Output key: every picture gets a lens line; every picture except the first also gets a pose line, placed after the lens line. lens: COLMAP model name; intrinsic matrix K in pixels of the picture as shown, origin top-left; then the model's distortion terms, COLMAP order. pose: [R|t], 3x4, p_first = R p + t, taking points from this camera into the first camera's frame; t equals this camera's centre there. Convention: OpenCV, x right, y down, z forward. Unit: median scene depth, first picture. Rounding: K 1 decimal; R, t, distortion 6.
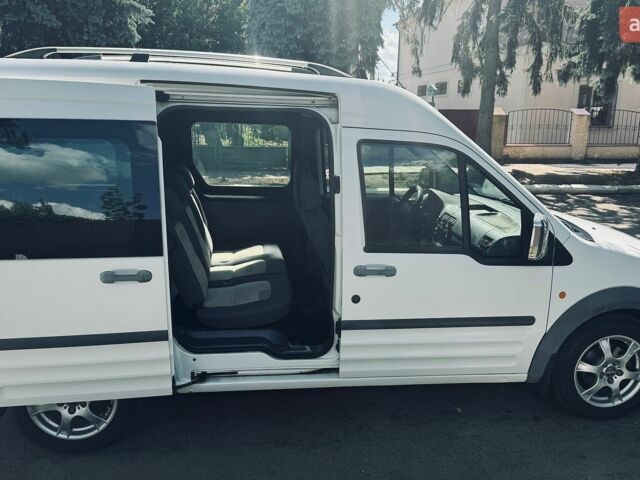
lens RADIAL K [[607.6, 0, 315.7], [0, 607.6, 229.1], [0, 0, 1]] dist [0.072690, -0.138169]
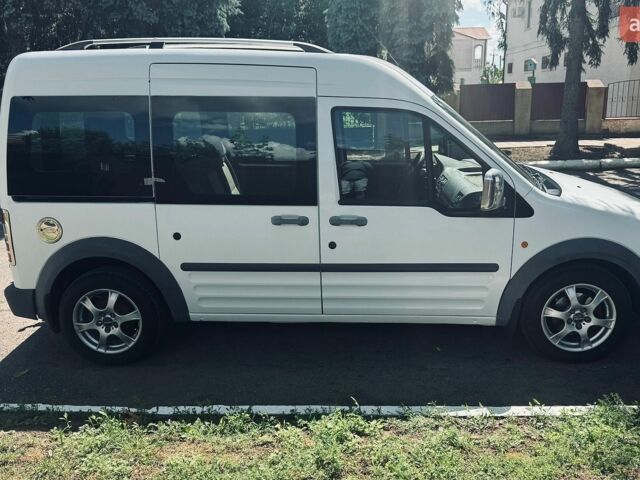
lens RADIAL K [[607.6, 0, 315.7], [0, 607.6, 229.1], [0, 0, 1]] dist [0.072690, -0.138169]
pose [[0.982230, 0.005446, -0.187602, 0.229836], [-0.000650, 0.999672, 0.025617, 0.049732], [0.187680, -0.025040, 0.981911, -0.133850]]
